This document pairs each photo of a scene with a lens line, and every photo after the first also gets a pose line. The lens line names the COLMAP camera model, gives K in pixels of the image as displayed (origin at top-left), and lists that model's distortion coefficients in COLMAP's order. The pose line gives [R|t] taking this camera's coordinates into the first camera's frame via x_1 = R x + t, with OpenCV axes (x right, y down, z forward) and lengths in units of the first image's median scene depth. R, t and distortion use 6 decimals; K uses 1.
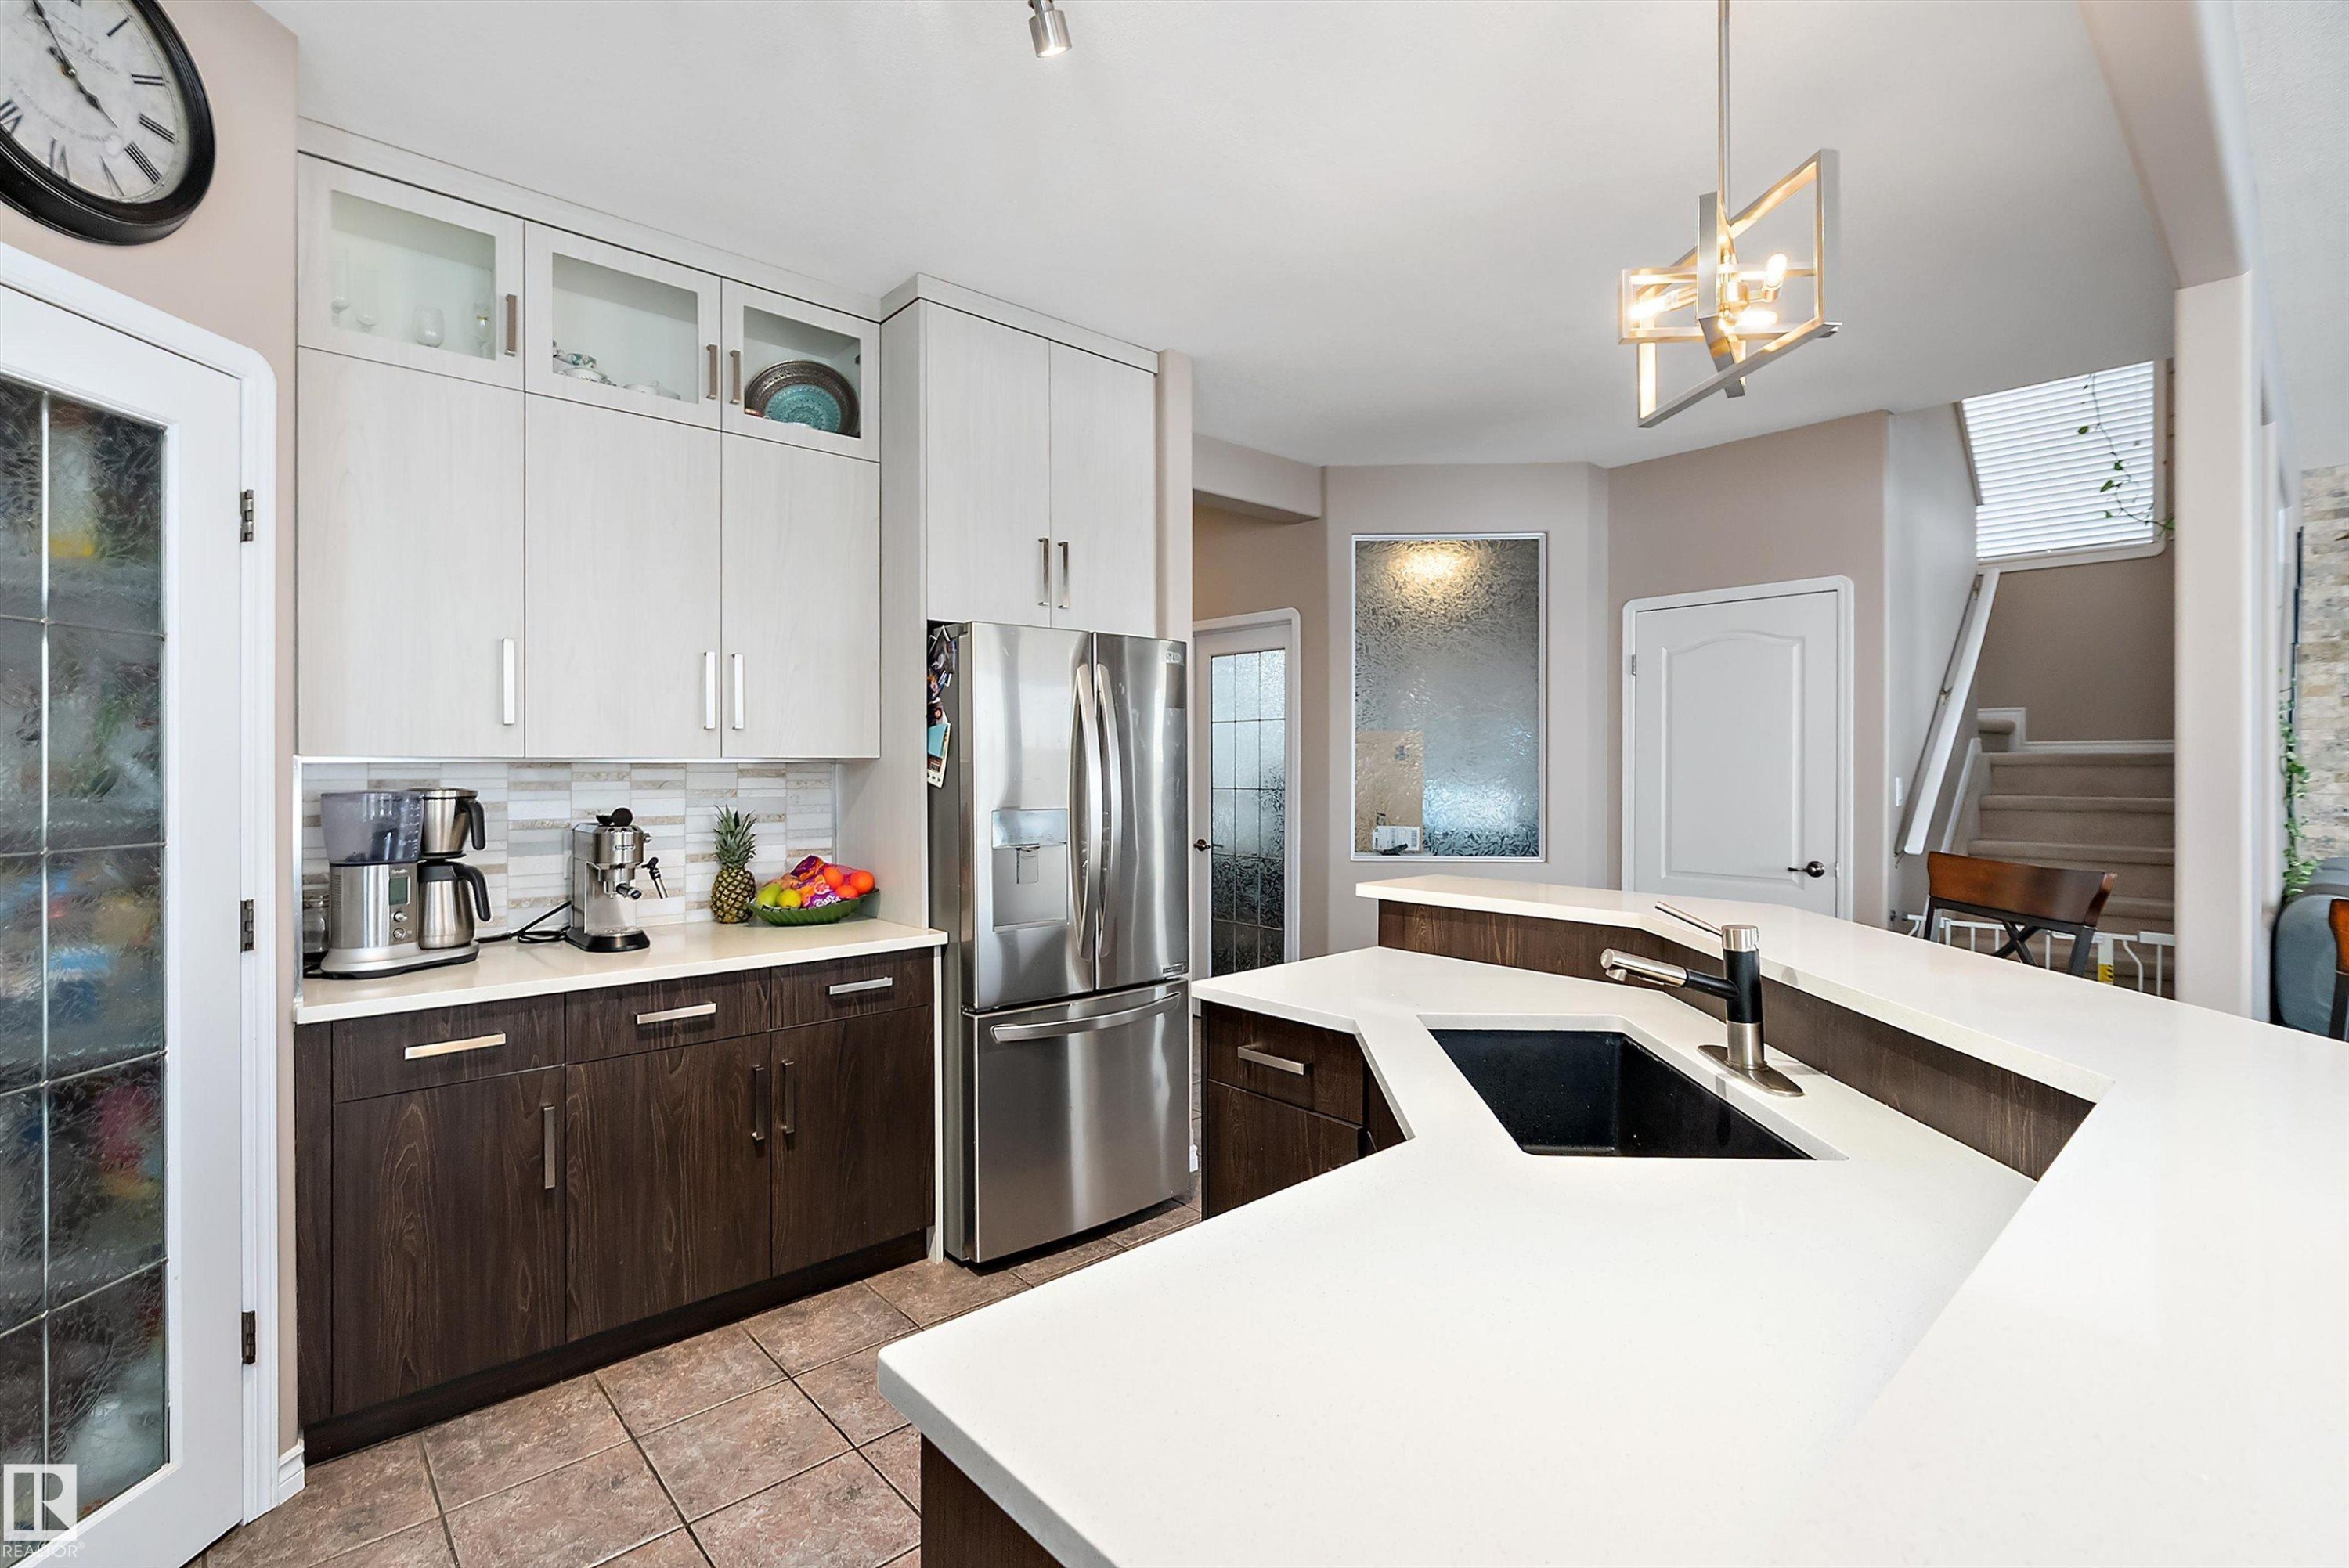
lens RADIAL K [[1068.7, 0, 1177.7], [0, 1068.7, 781.5], [0, 0, 1]] dist [-0.003770, 0.000408]
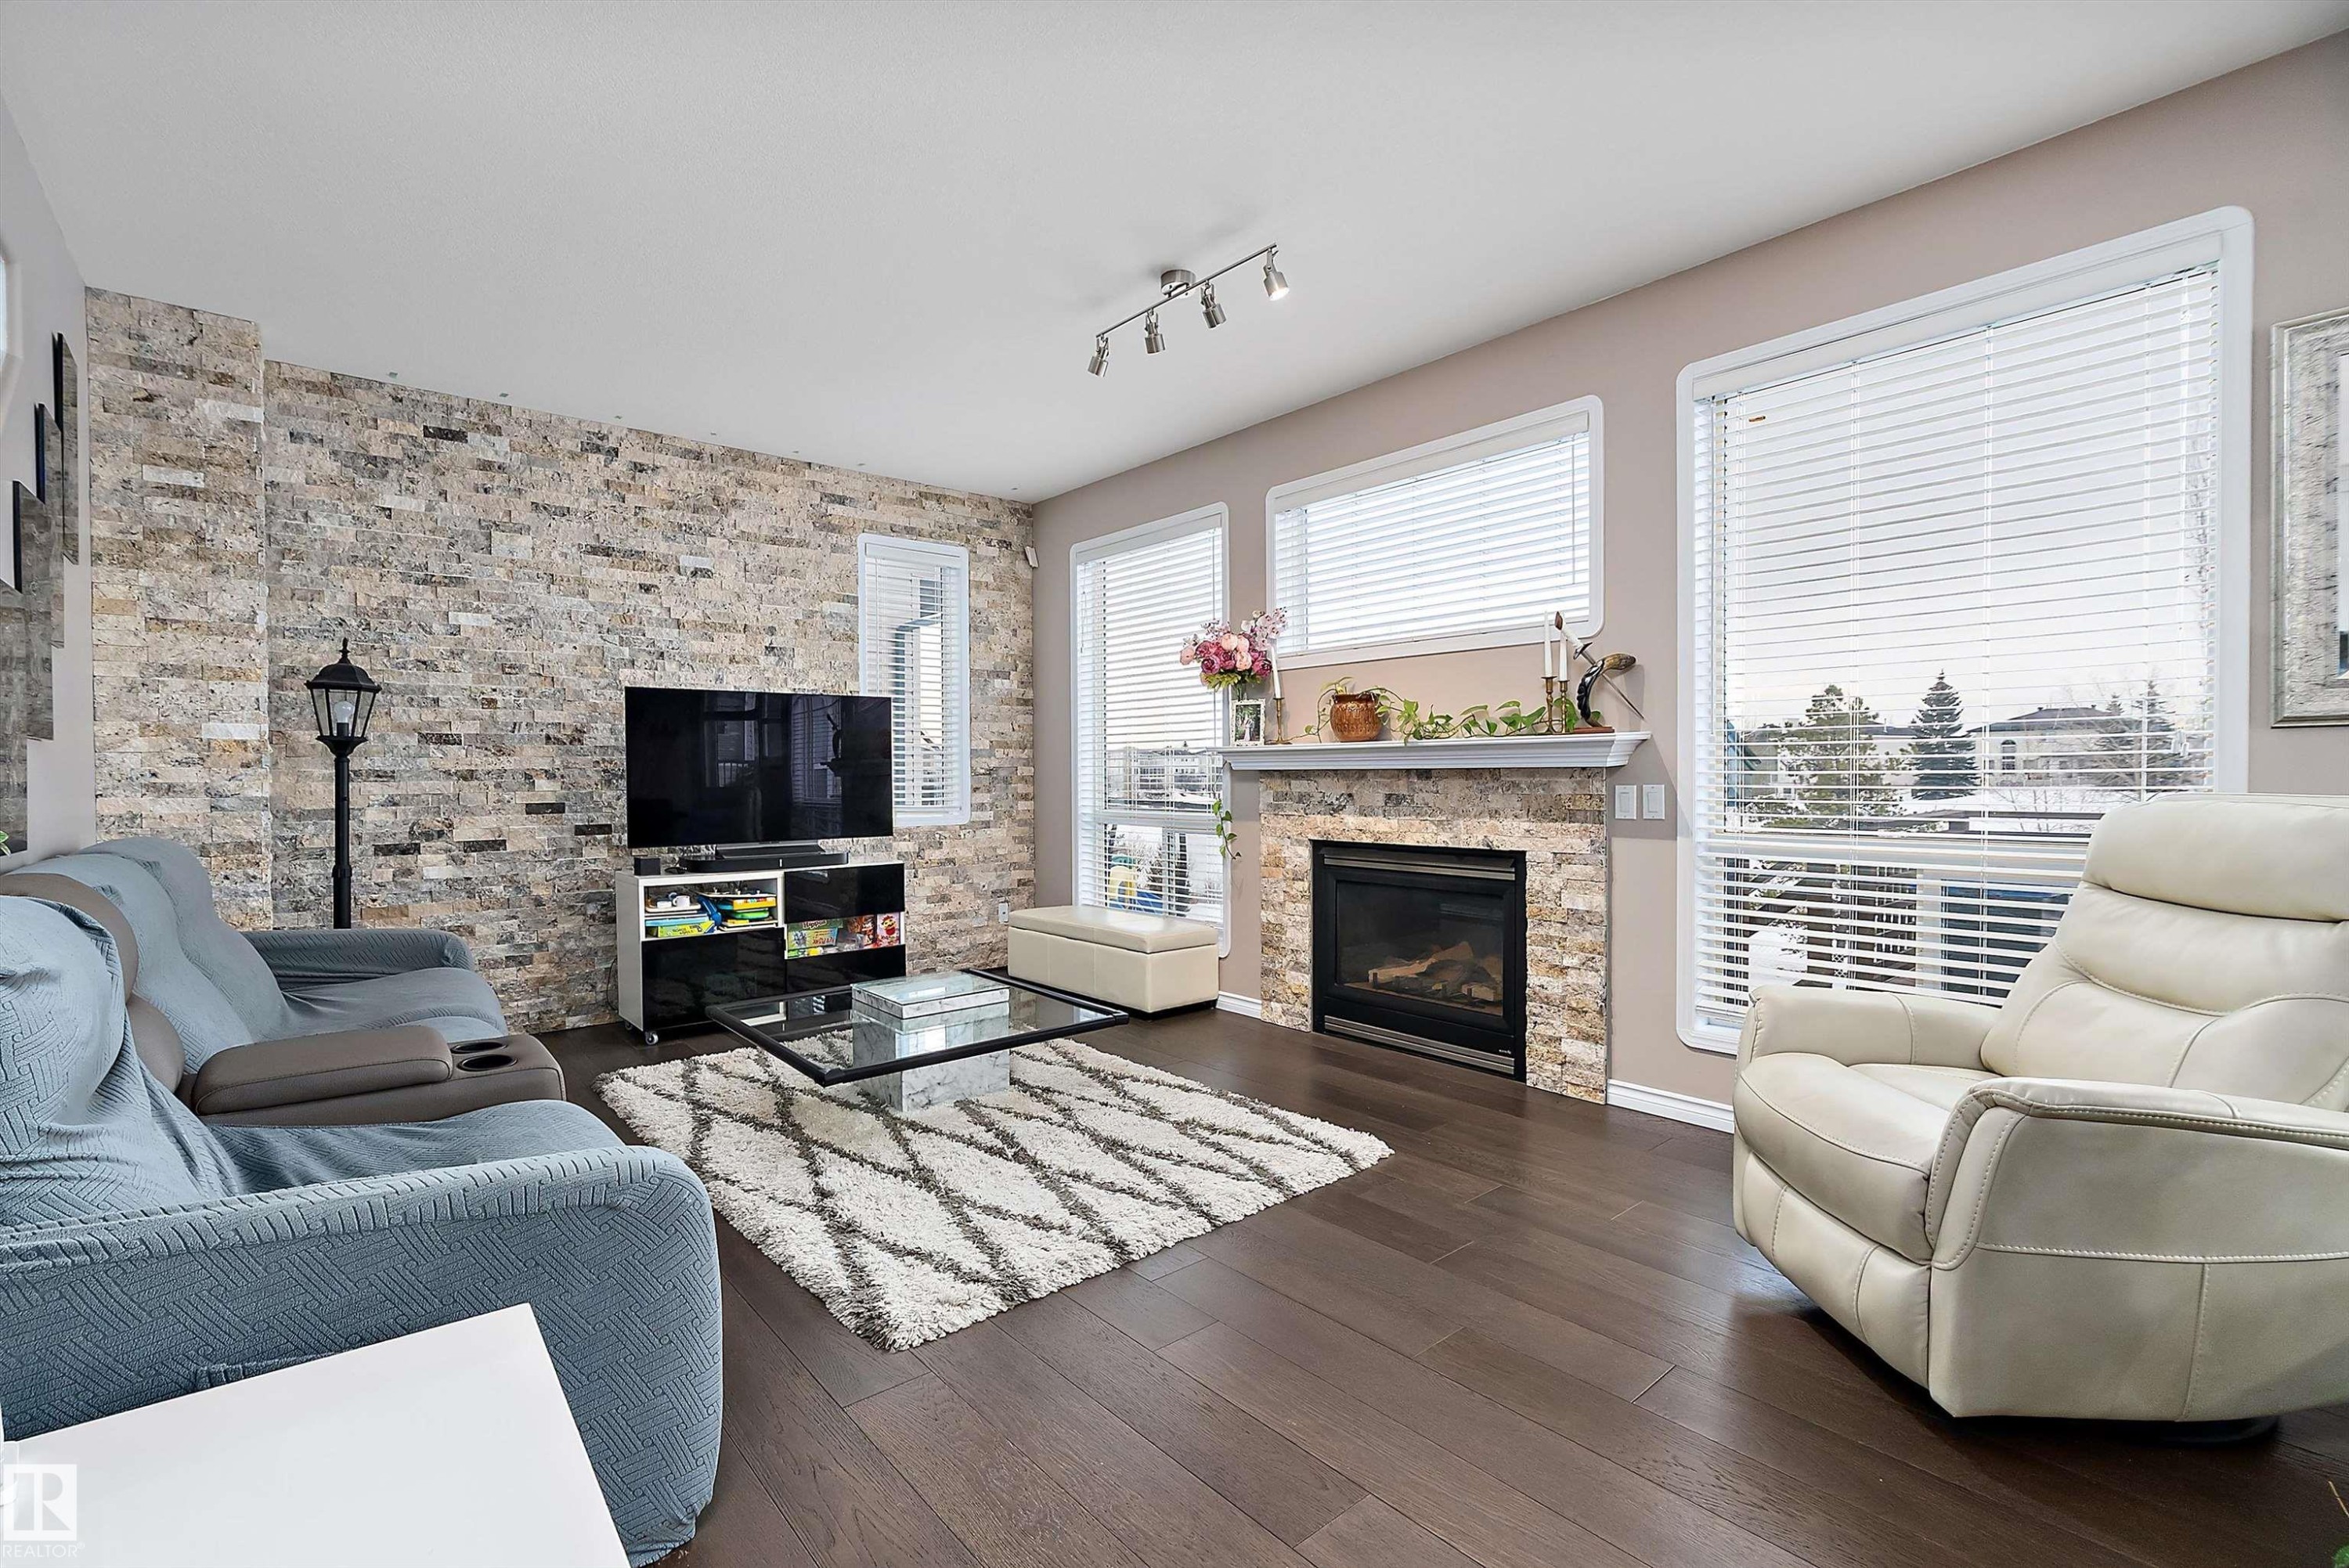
lens RADIAL K [[1068.7, 0, 1130.5], [0, 1068.7, 775.5], [0, 0, 1]] dist [-0.003770, 0.000408]
pose [[0.054096, -0.004021, 0.998528, 0.397483], [0.015302, 0.999878, 0.003197, 0.035625], [-0.998418, 0.015107, 0.054151, 0.286689]]
